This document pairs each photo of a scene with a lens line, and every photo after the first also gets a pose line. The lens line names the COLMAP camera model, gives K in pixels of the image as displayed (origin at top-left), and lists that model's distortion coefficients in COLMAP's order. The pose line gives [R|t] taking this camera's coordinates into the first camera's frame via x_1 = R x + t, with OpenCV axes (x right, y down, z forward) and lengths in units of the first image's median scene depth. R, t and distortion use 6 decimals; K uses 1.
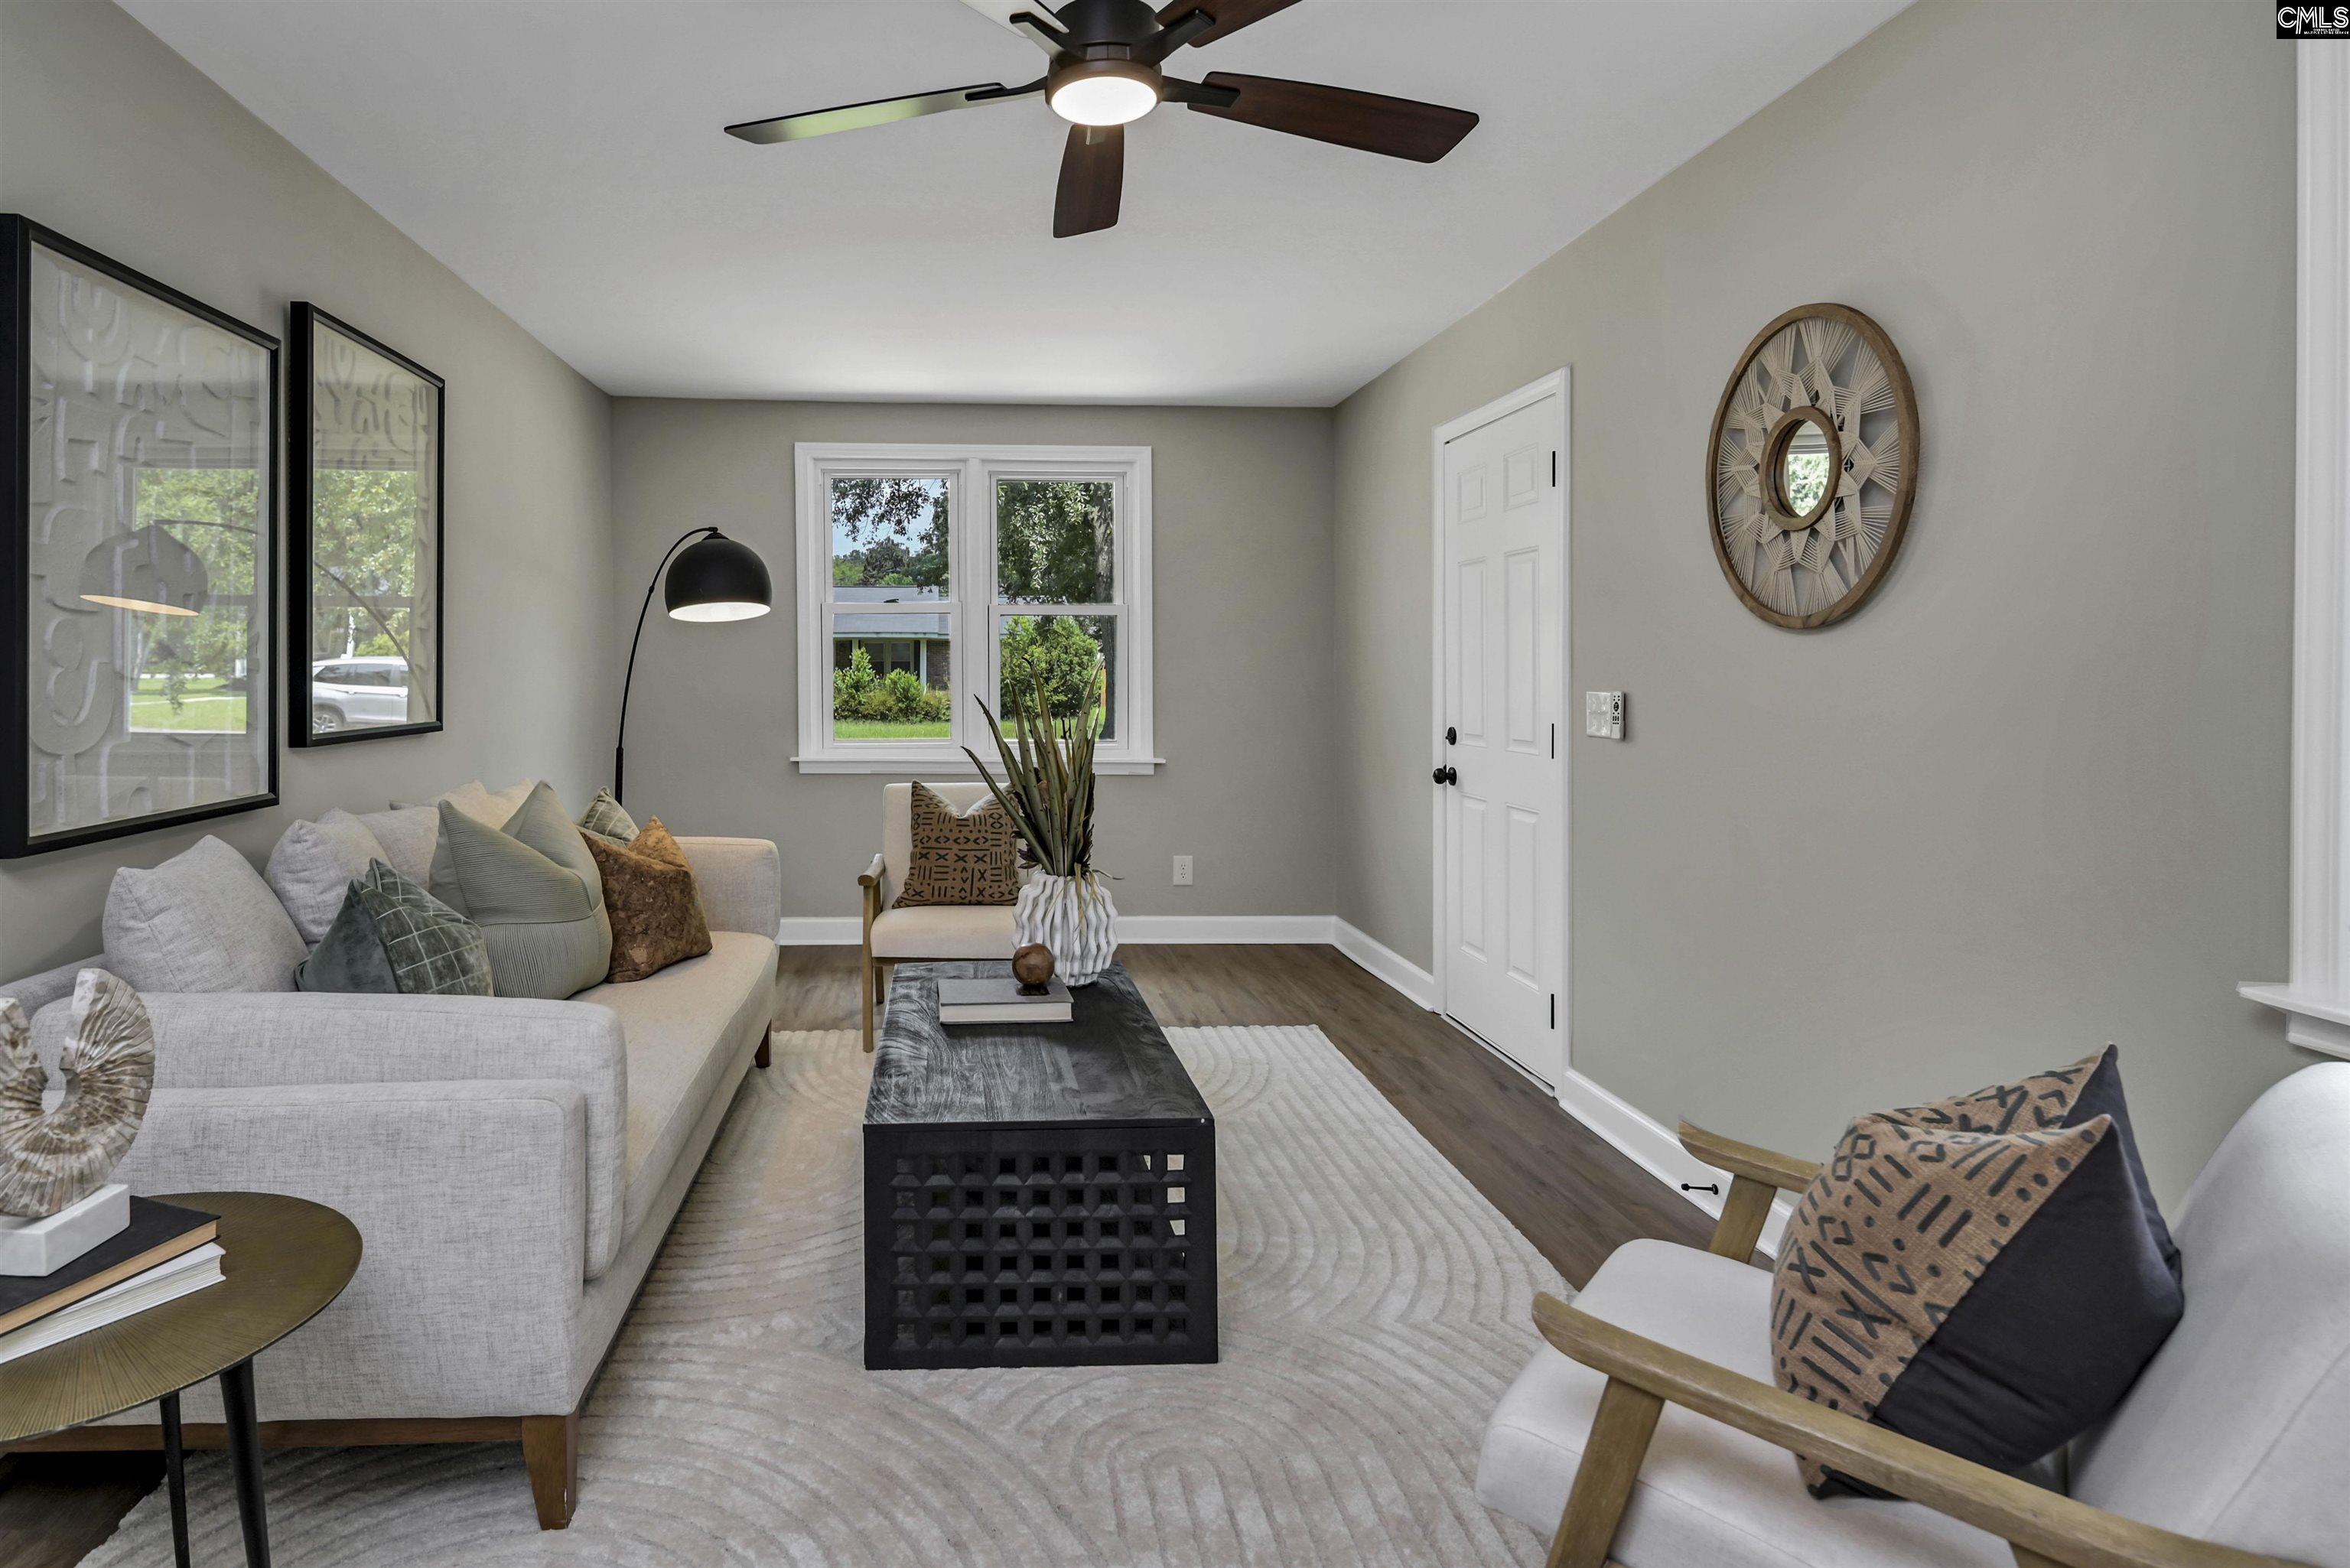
lens RADIAL K [[1263.8, 0, 1013.1], [0, 1263.8, 668.7], [0, 0, 1]] dist [-0.002199, -0.002890]
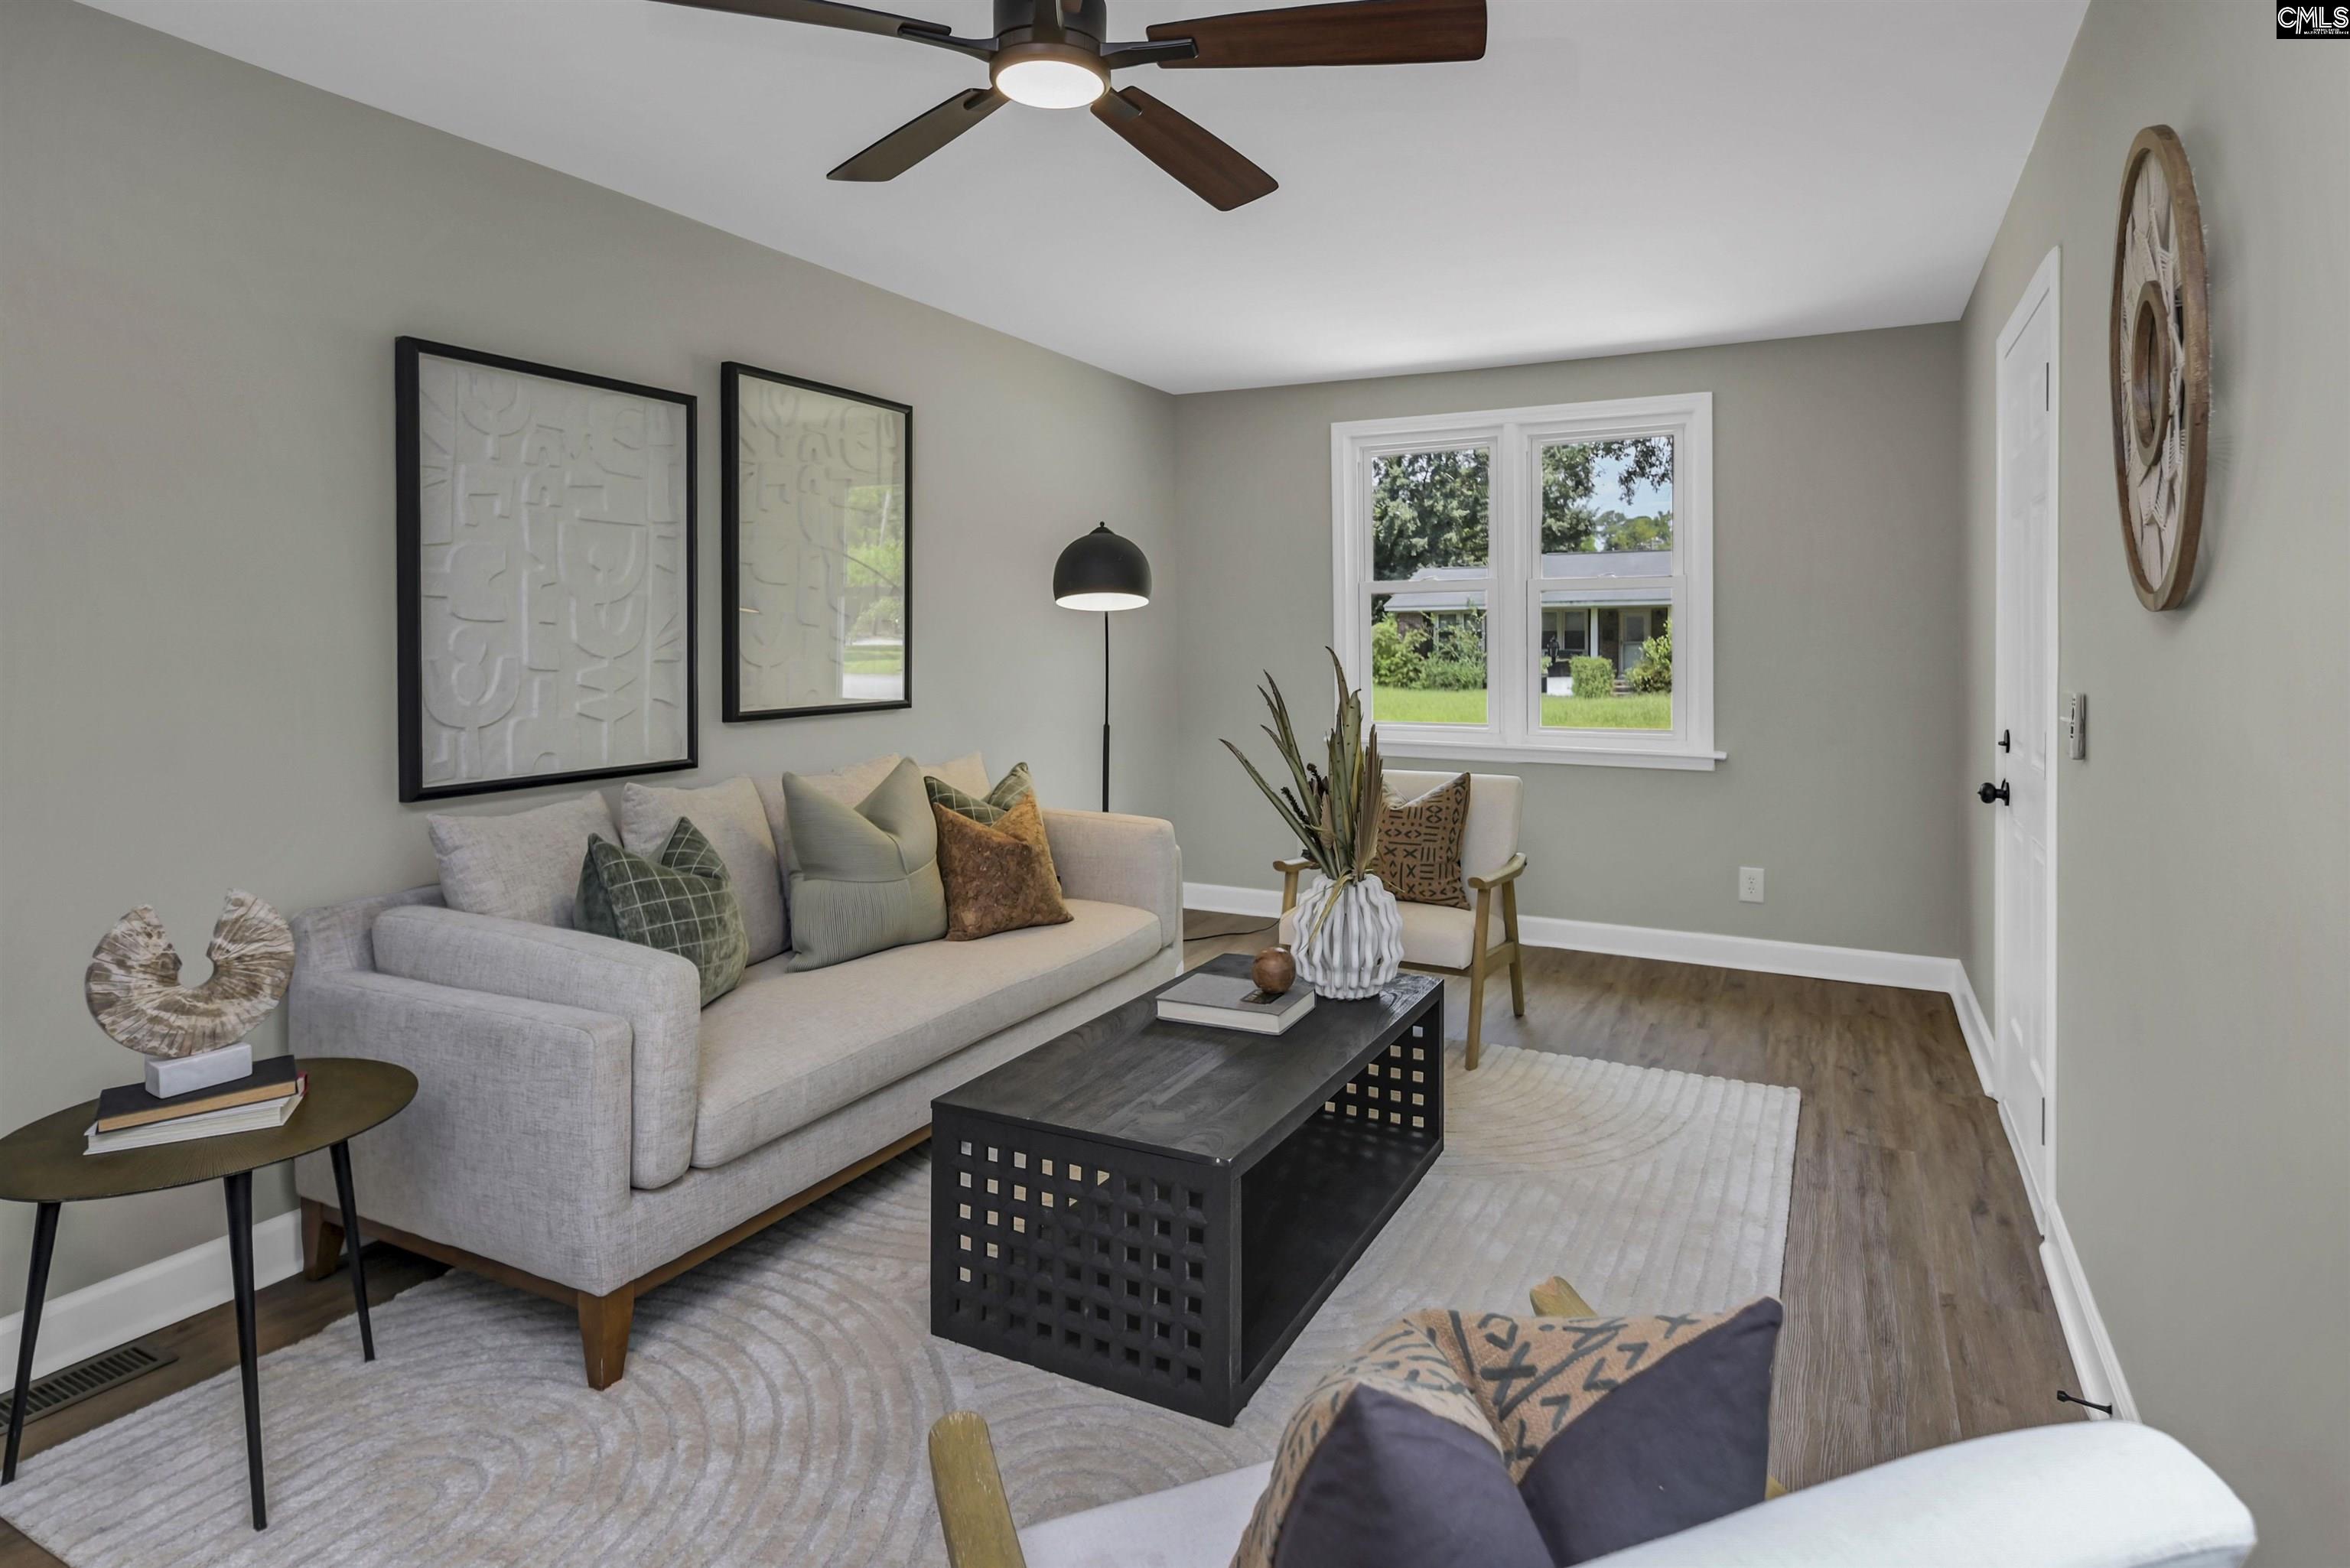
lens RADIAL K [[1266.9, 0, 1229.5], [0, 1266.9, 642.9], [0, 0, 1]] dist [-0.001013, -0.000476]
pose [[0.874625, -0.001546, -0.484798, 0.538363], [0.004553, 0.999977, 0.005025, -0.022299], [0.484779, -0.006602, 0.874612, 0.175262]]
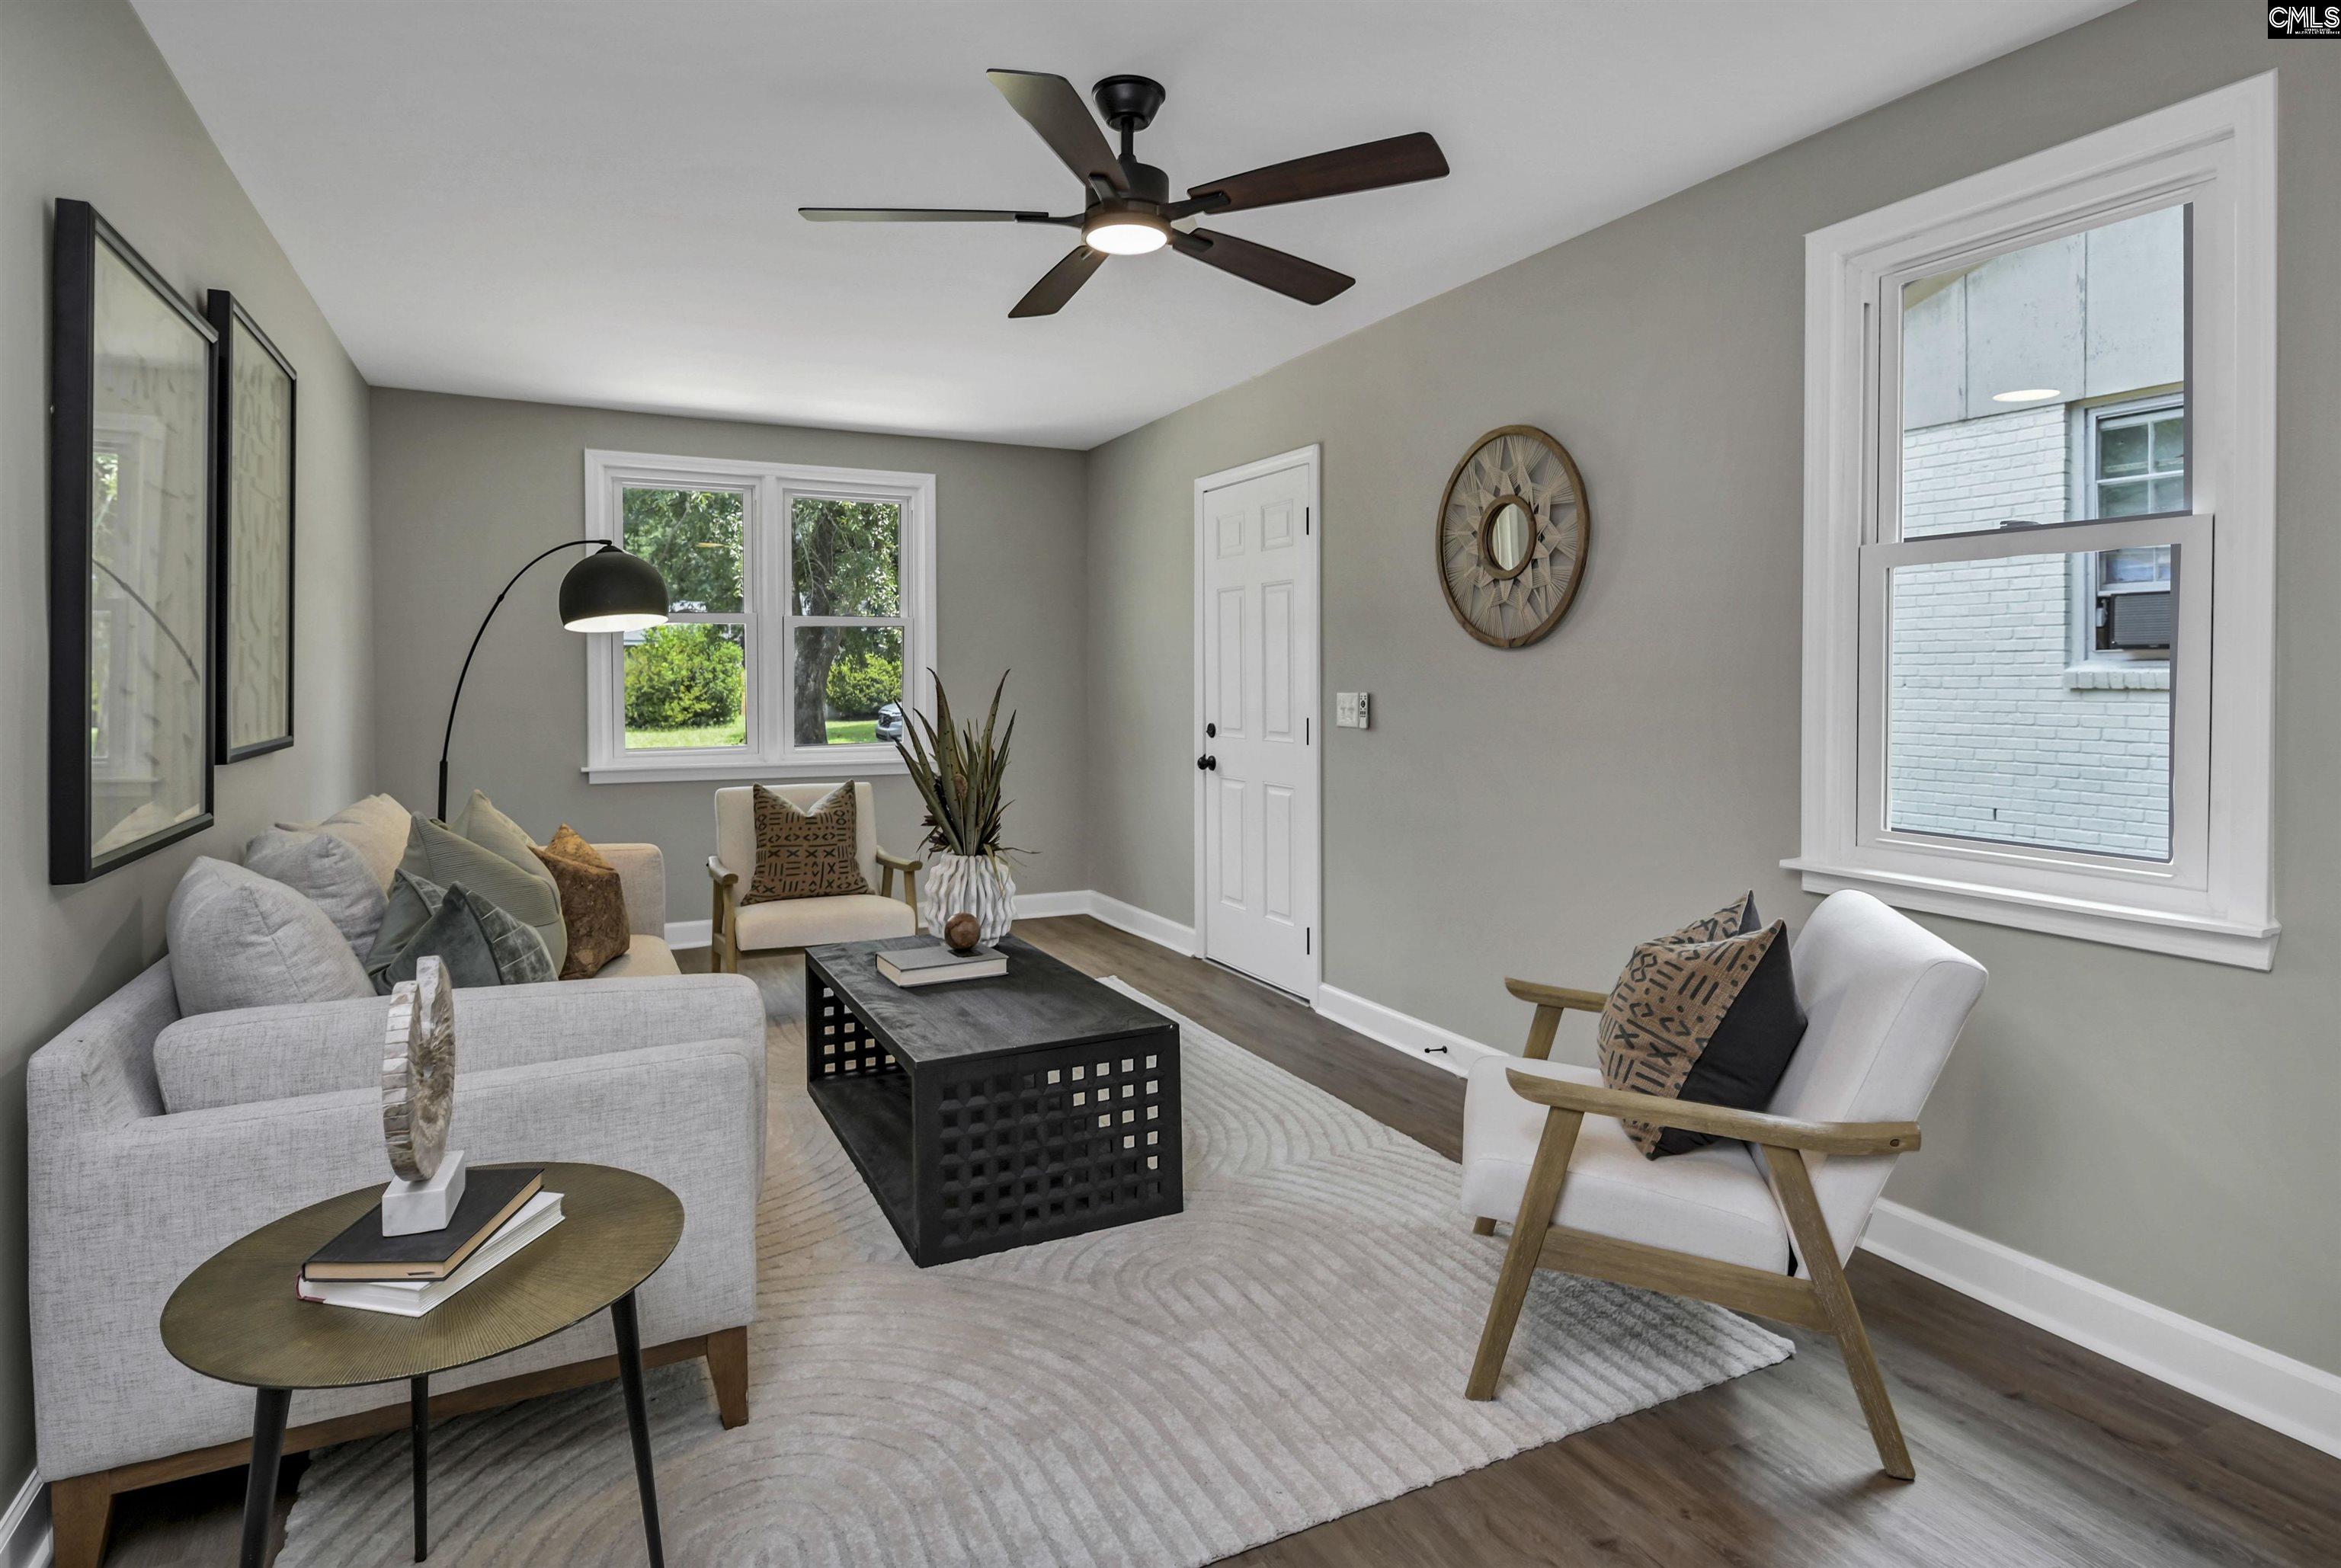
lens RADIAL K [[1228.5, 0, 1162.6], [0, 1228.5, 670.1], [0, 0, 1]] dist [-0.005584, -0.001992]
pose [[0.912916, -0.001772, 0.408144, -0.330023], [0.003556, 0.999987, -0.003612, -0.002458], [-0.408132, 0.004749, 0.912911, -0.130366]]
